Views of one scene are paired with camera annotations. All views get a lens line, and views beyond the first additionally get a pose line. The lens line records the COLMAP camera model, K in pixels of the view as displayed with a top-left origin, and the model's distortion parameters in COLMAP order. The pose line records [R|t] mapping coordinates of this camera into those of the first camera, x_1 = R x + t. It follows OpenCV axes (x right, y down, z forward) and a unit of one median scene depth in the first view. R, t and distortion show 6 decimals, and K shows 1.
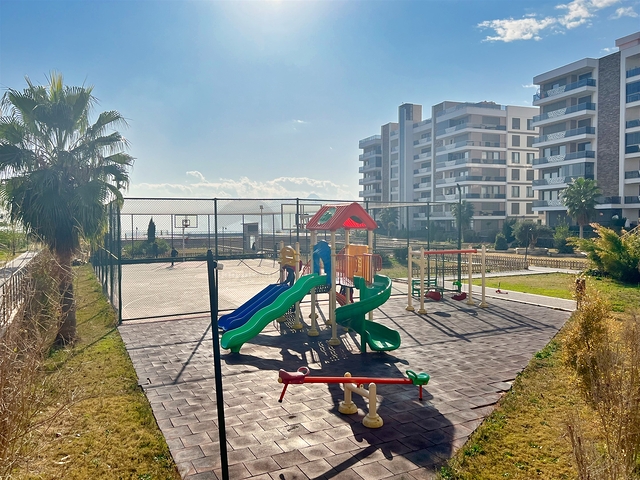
lens RADIAL K [[492.6, 0, 320.0], [0, 492.6, 240.0], [0, 0, 1]] dist [-0.001332, -0.006686]
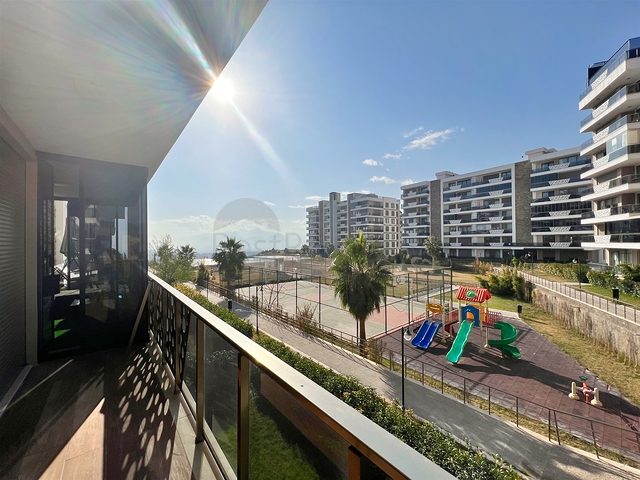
lens RADIAL K [[255.0, 0, 320.0], [0, 255.0, 240.0], [0, 0, 1]] dist [-0.001402, -0.000483]
pose [[0.969918, 0.000167, 0.243434, -0.159073], [0.009681, 0.999182, -0.039261, -0.044064], [-0.243241, 0.040437, 0.969123, -0.002029]]
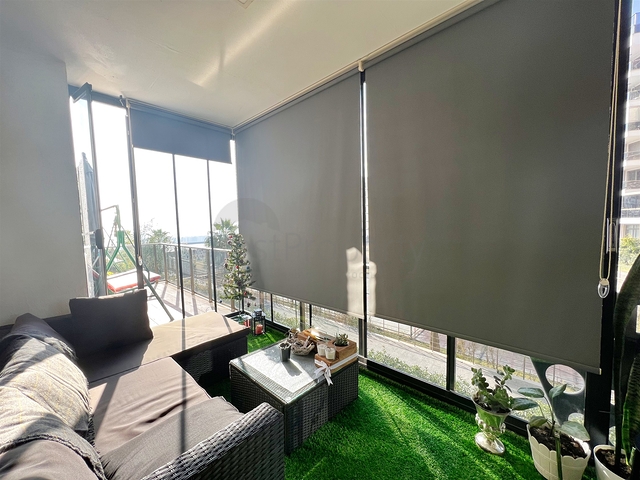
lens RADIAL K [[255.0, 0, 320.0], [0, 255.0, 240.0], [0, 0, 1]] dist [-0.001402, -0.000483]
pose [[0.928660, -0.040373, 0.368727, -0.210582], [0.029385, 0.998942, 0.035370, -0.044107], [-0.369765, -0.022012, 0.928864, 0.060331]]
